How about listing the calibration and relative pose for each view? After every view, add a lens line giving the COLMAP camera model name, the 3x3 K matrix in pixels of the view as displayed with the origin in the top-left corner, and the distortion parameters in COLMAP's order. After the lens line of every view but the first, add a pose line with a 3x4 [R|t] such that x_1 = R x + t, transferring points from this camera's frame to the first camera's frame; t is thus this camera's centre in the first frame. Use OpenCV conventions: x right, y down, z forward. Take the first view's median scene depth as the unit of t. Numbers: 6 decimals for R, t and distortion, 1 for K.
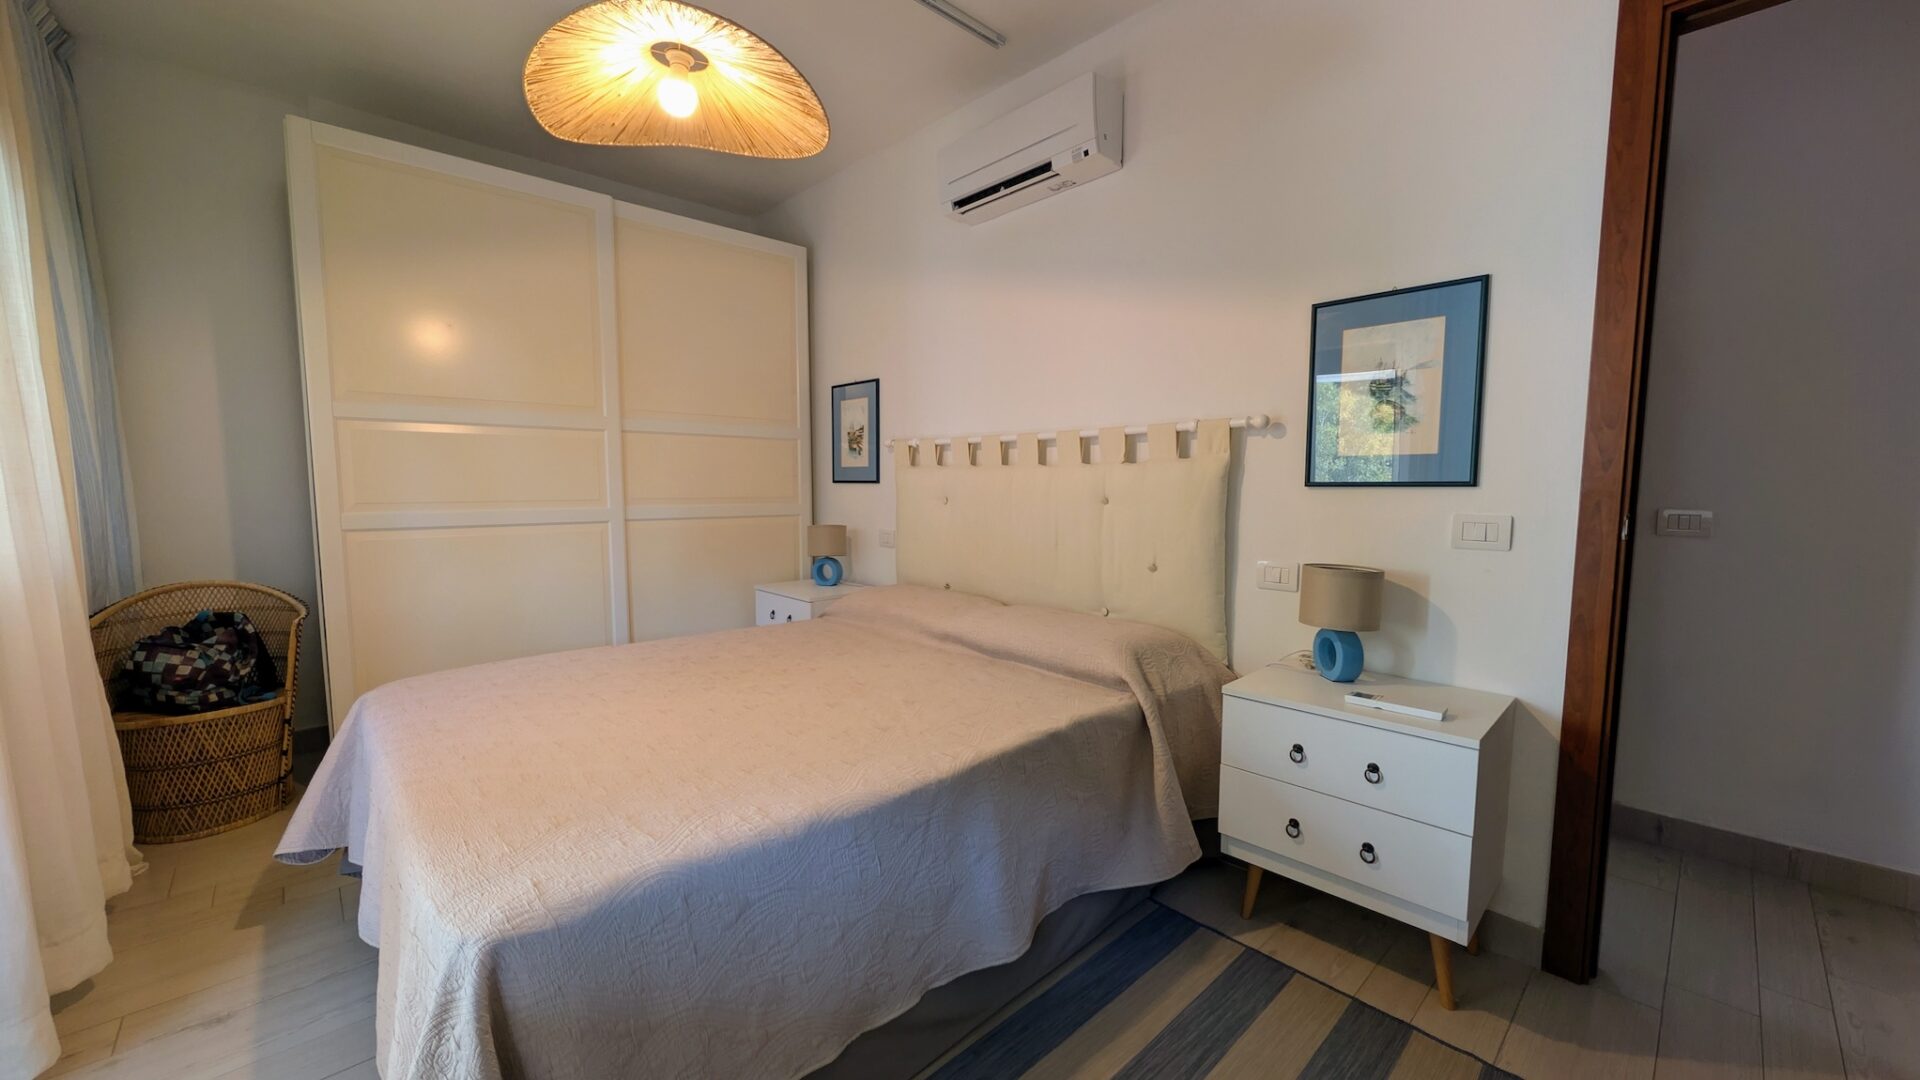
lens RADIAL K [[719.9, 0, 959.1], [0, 719.9, 549.9], [0, 0, 1]] dist [-0.003972, -0.000124]
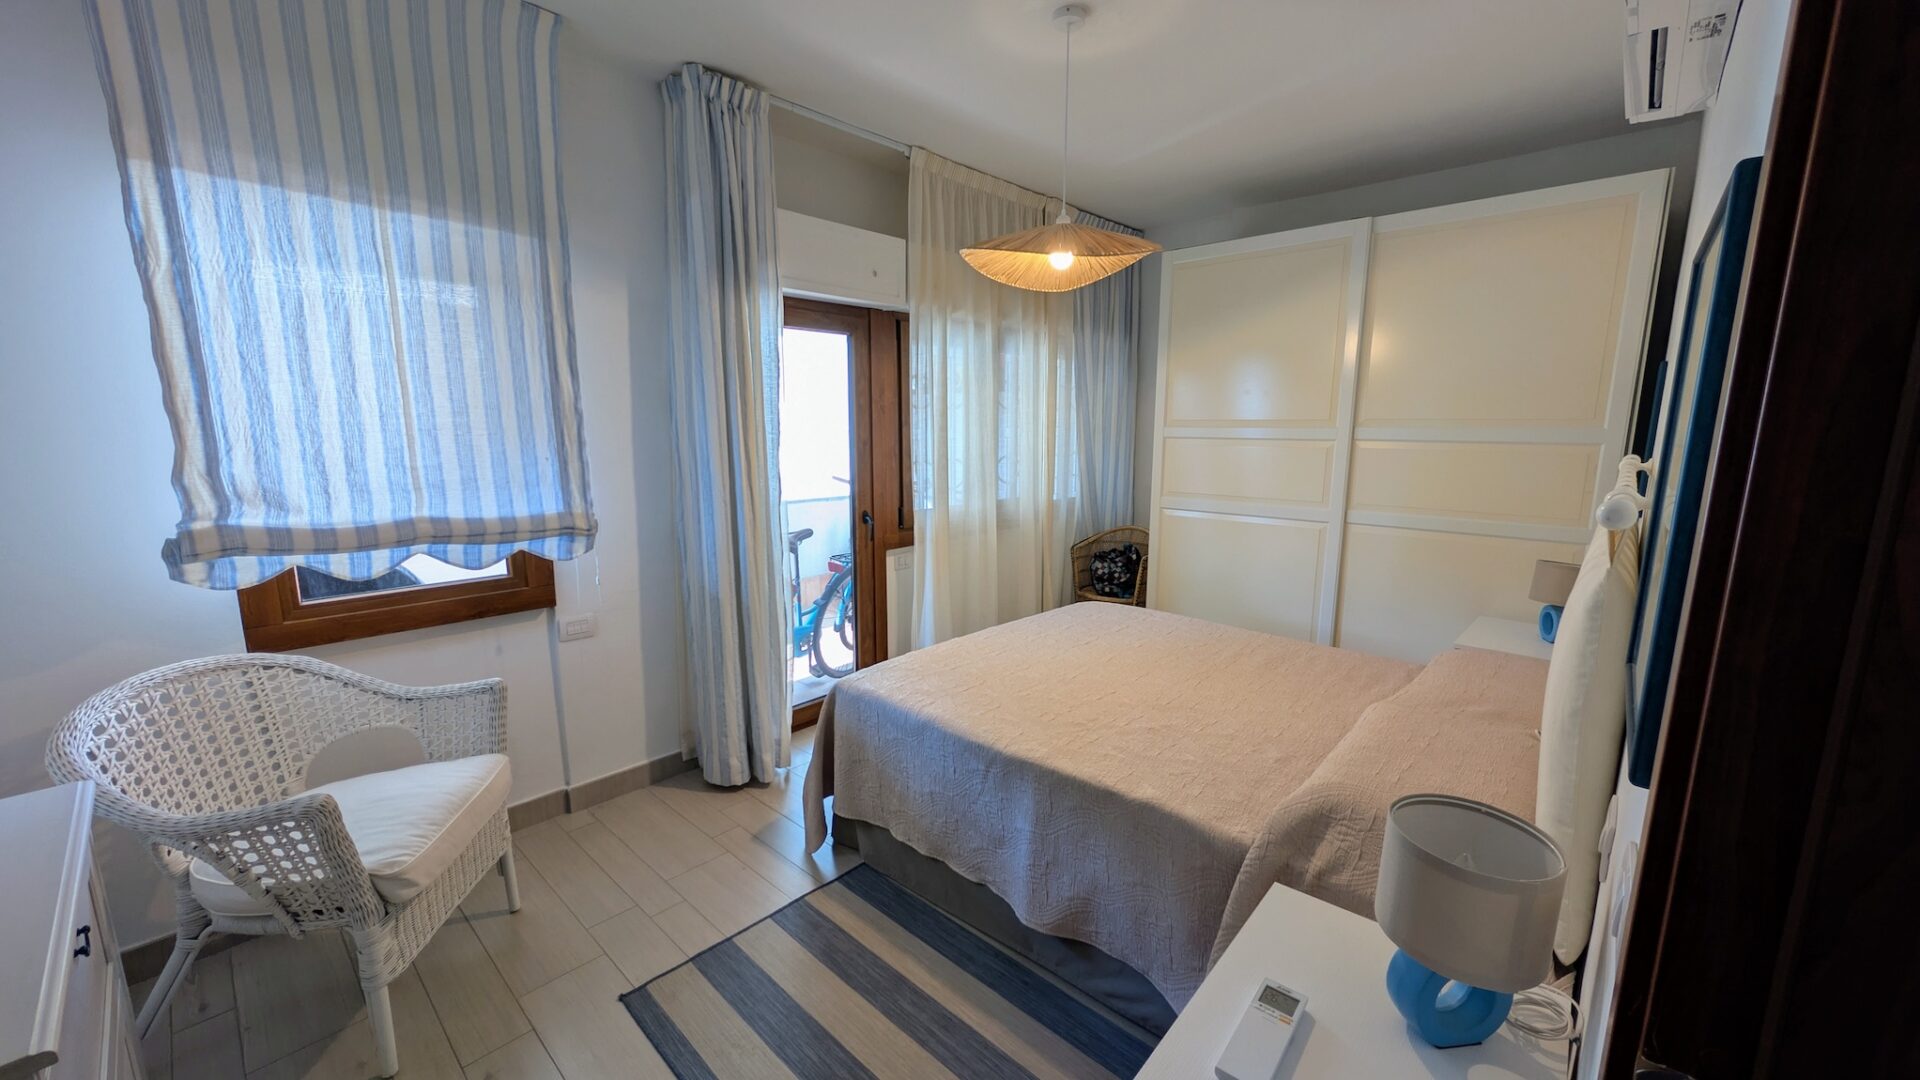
lens RADIAL K [[719.9, 0, 958.8], [0, 719.9, 546.9], [0, 0, 1]] dist [-0.003972, -0.000124]
pose [[0.091821, 0.171960, -0.980815, 1.095330], [-0.099960, 0.981593, 0.162738, -0.249632], [0.990746, 0.083100, 0.107321, 0.641606]]
